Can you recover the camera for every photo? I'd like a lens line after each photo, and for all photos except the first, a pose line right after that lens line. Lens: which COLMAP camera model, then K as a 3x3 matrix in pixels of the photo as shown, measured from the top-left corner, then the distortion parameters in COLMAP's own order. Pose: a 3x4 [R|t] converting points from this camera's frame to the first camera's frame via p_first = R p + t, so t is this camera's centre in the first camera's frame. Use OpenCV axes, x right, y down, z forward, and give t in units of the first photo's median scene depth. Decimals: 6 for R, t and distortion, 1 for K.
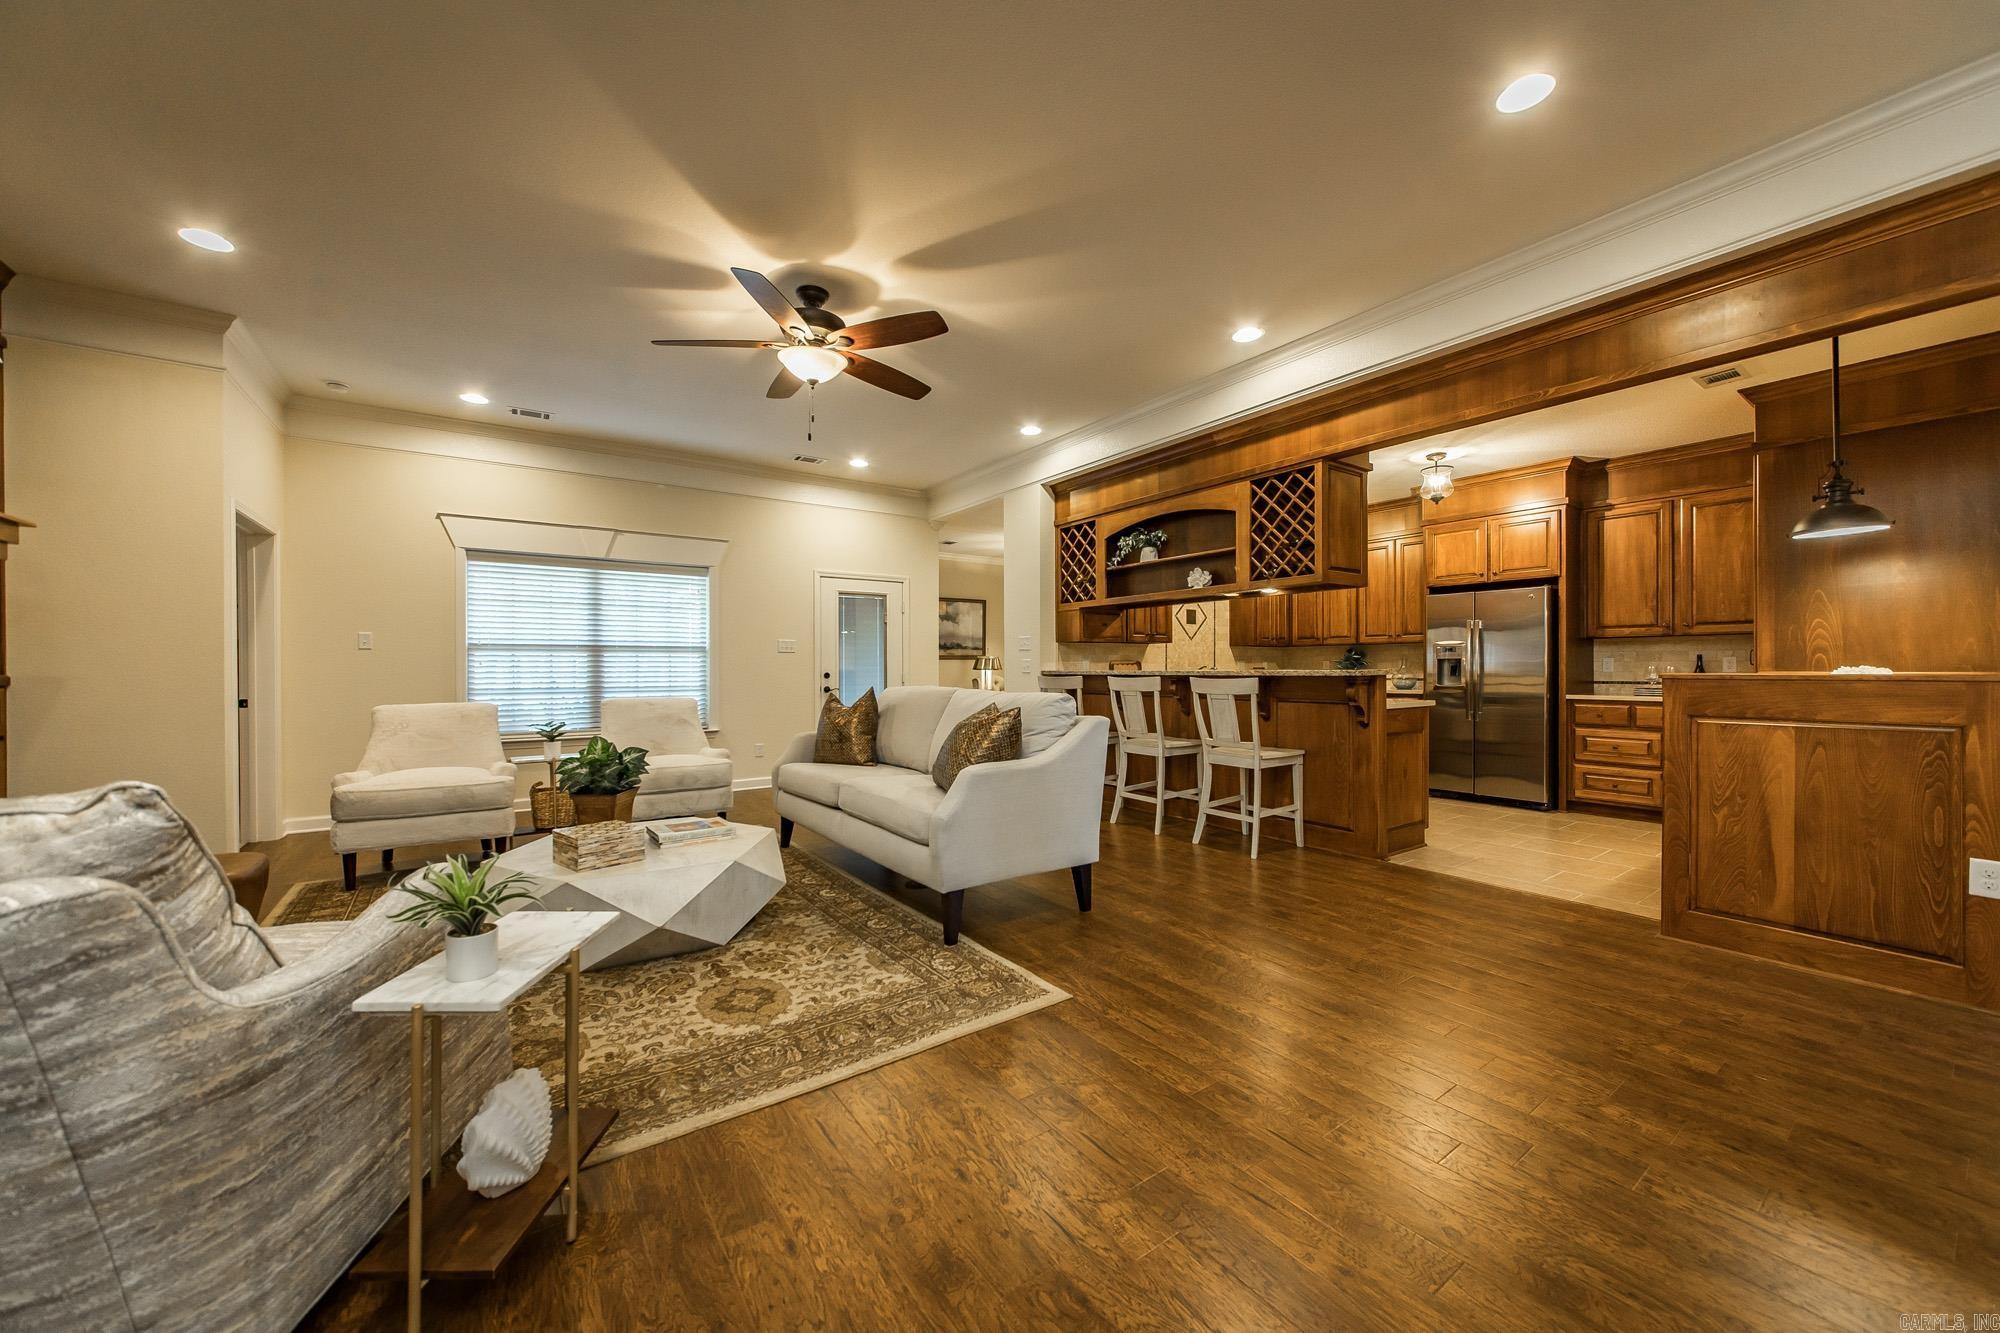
lens RADIAL K [[732.1, 0, 1000.0], [0, 732.1, 666.5], [0, 0, 1]] dist [-0.000866, -0.000030]
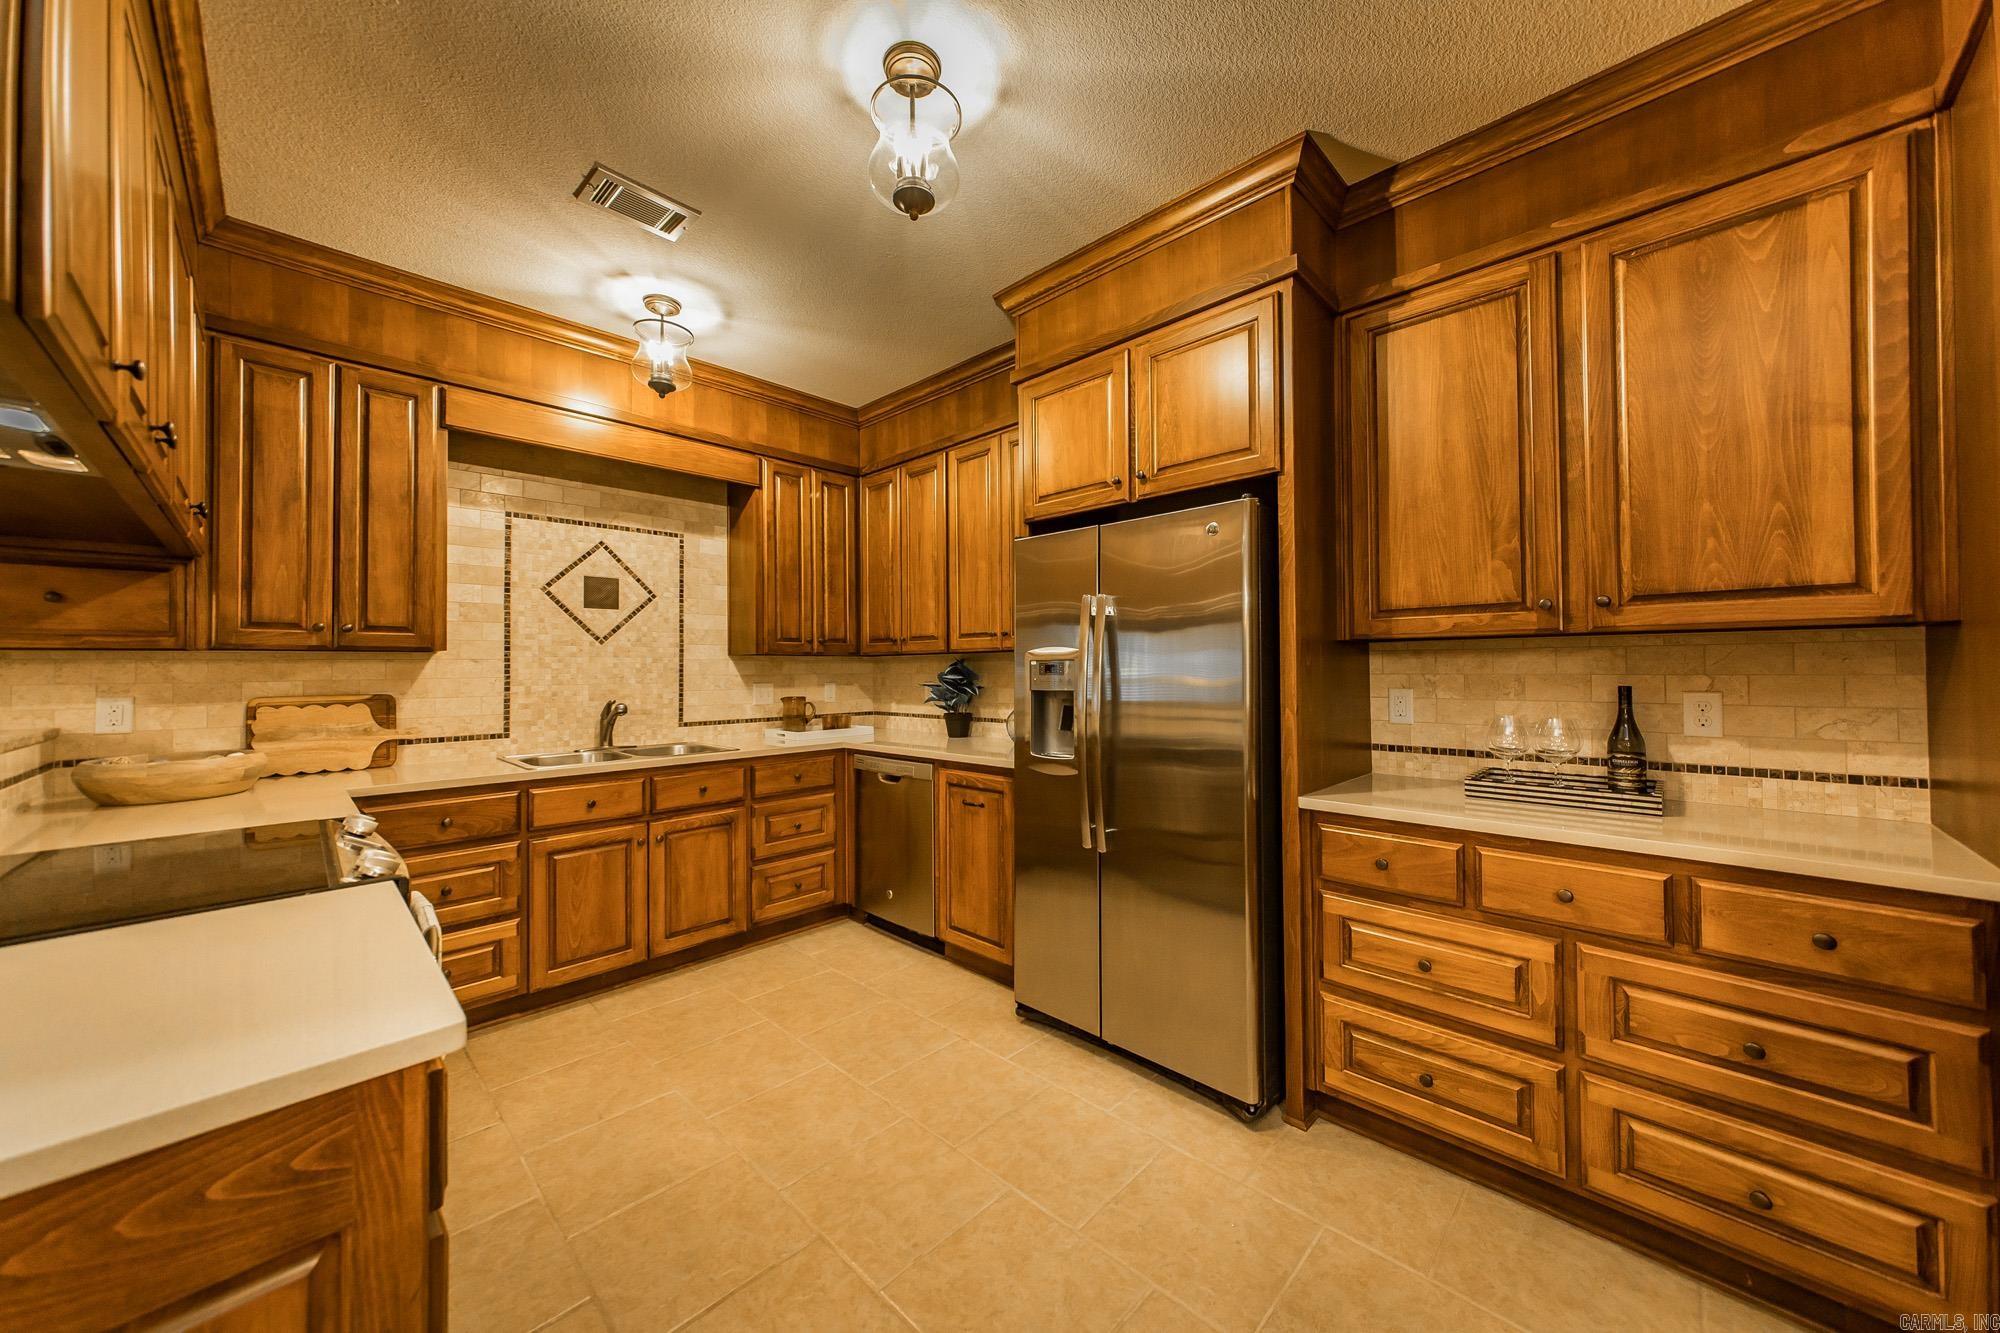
lens RADIAL K [[707.4, 0, 996.0], [0, 707.4, 652.8], [0, 0, 1]] dist [0.009169, -0.000023]
pose [[0.985176, 0.000091, 0.171549, 0.590724], [0.003589, 0.999770, -0.021139, -0.027154], [-0.171512, 0.021441, 0.984949, 0.708643]]
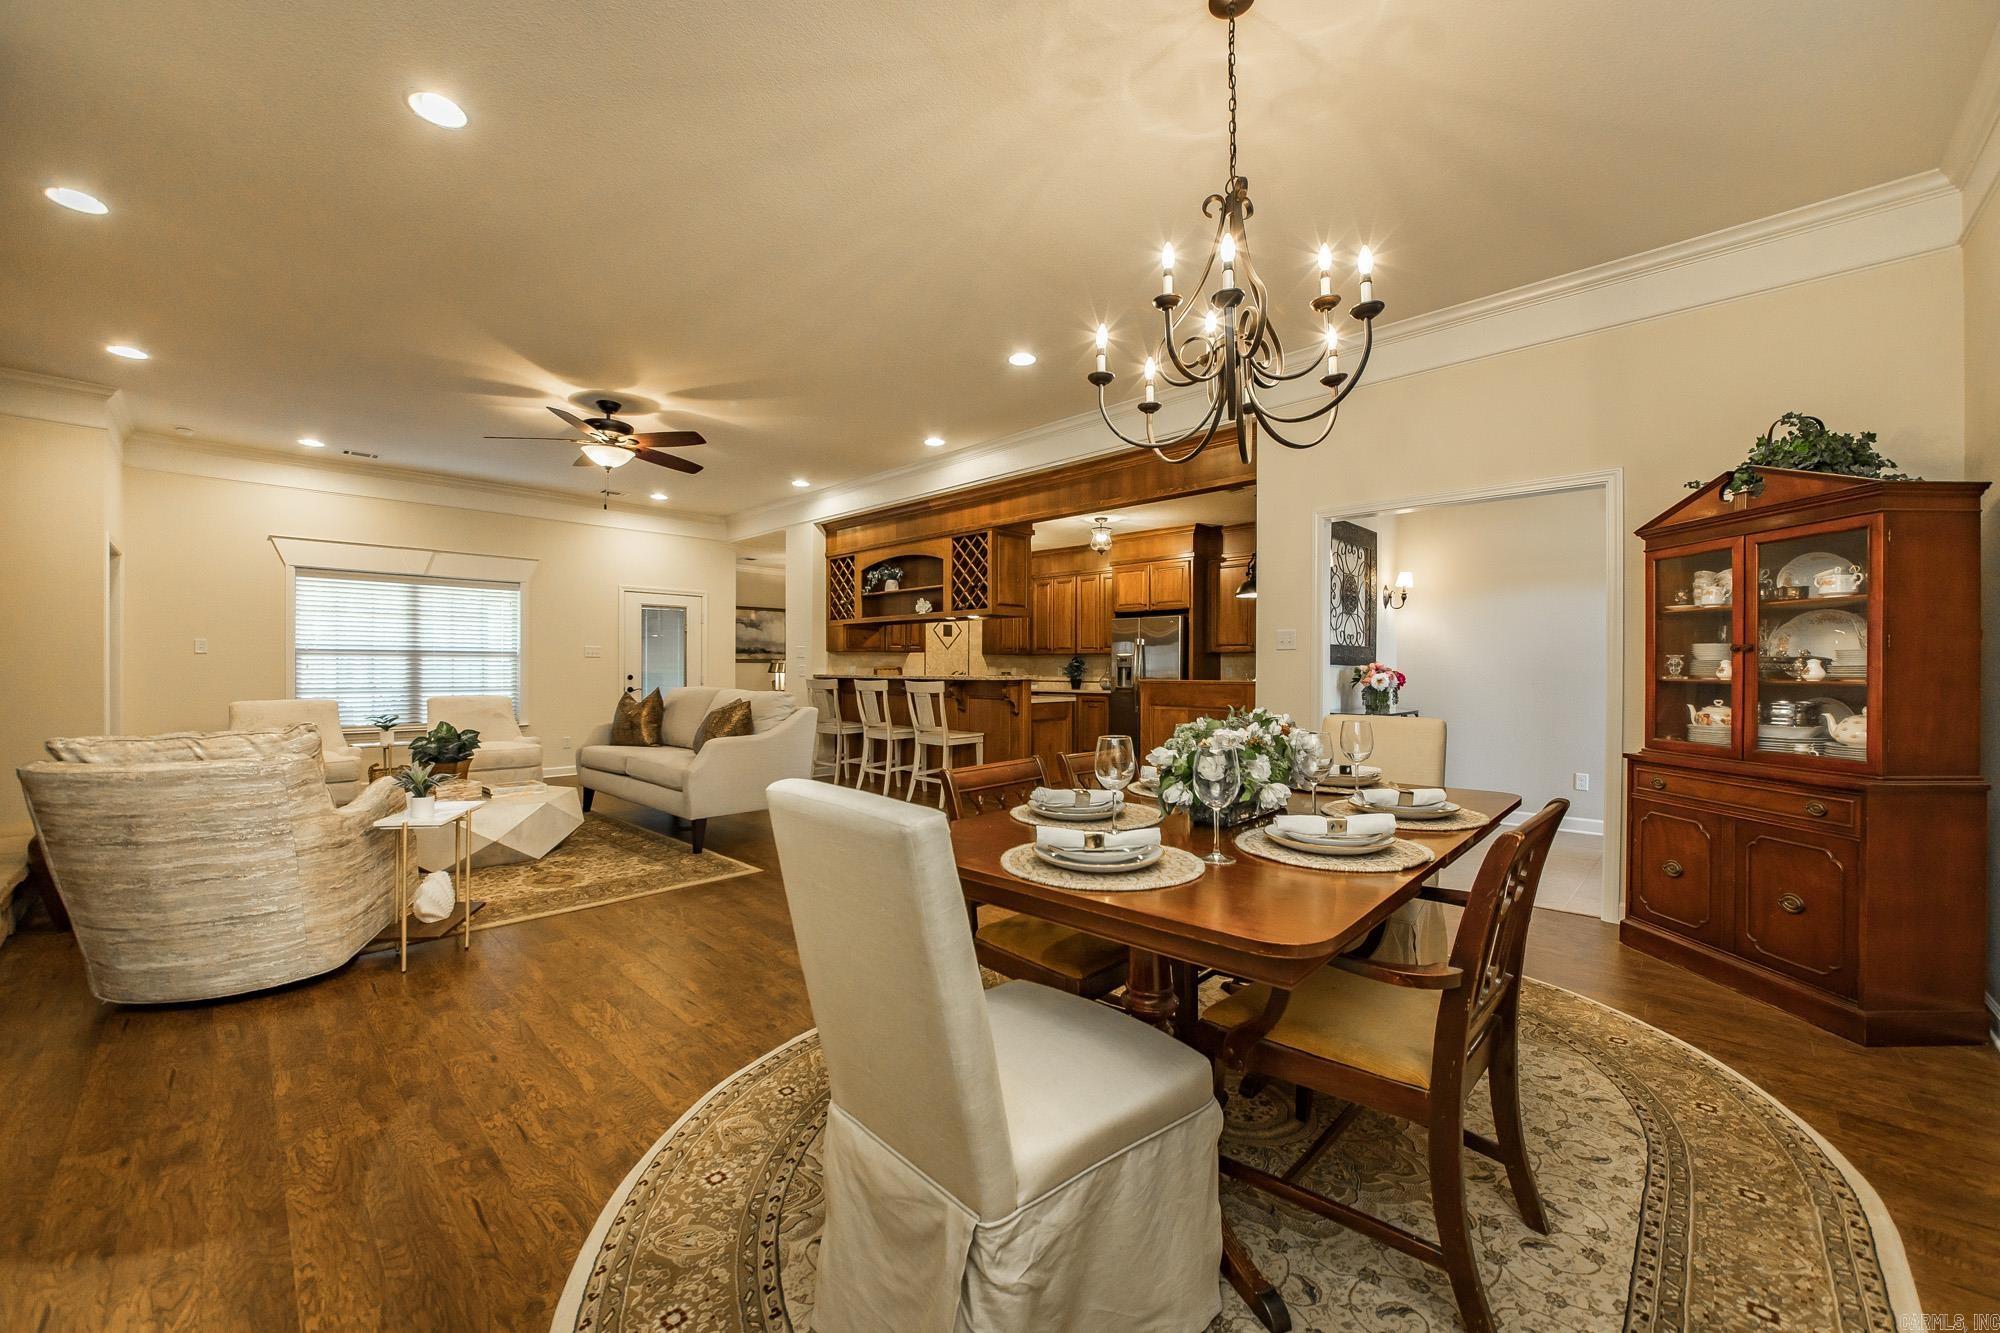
lens RADIAL K [[768.2, 0, 990.4], [0, 768.2, 669.7], [0, 0, 1]] dist [-0.018605, 0.000069]
pose [[0.982934, 0.005926, 0.183863, 0.131268], [-0.006721, 0.999971, 0.003700, -0.010466], [-0.183836, -0.004872, 0.982945, -0.380631]]
